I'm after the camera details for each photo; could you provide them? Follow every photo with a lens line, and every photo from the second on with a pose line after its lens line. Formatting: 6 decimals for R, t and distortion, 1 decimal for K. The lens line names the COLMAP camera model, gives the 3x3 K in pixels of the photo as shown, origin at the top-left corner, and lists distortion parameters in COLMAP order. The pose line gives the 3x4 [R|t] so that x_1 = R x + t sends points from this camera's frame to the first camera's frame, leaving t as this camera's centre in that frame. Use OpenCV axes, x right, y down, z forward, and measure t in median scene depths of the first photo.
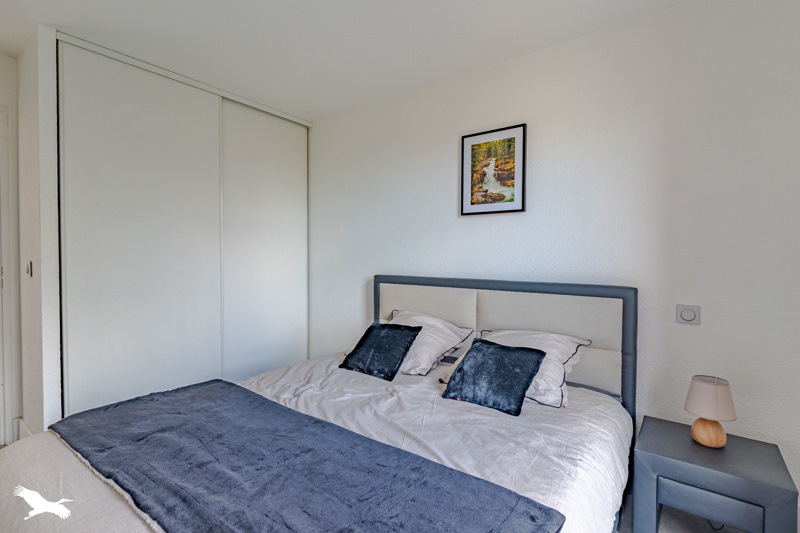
lens RADIAL K [[377.8, 0, 400.0], [0, 377.8, 266.5], [0, 0, 1]] dist [0.000014, -0.000036]
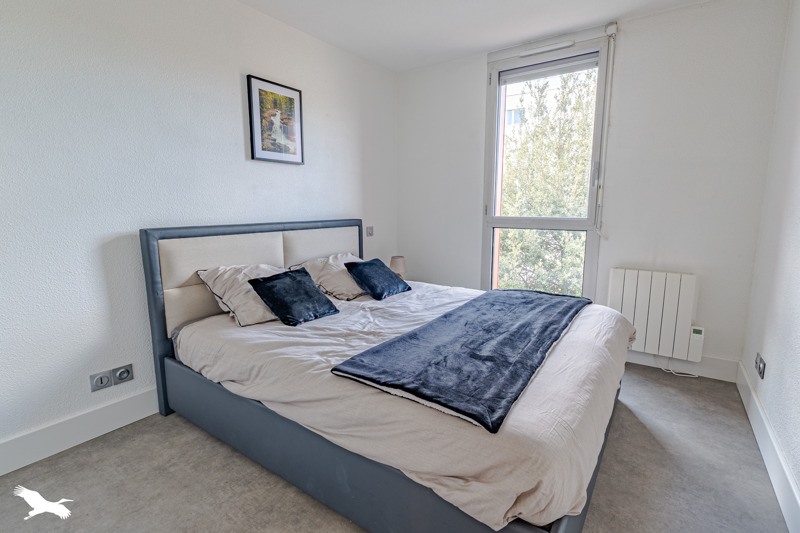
lens RADIAL K [[377.8, 0, 400.0], [0, 377.8, 266.5], [0, 0, 1]] dist [0.000014, -0.000036]
pose [[-0.019053, -0.170659, 0.985146, -0.914784], [0.030069, 0.984781, 0.171177, -0.016939], [-0.999366, 0.032884, -0.013631, 0.671921]]
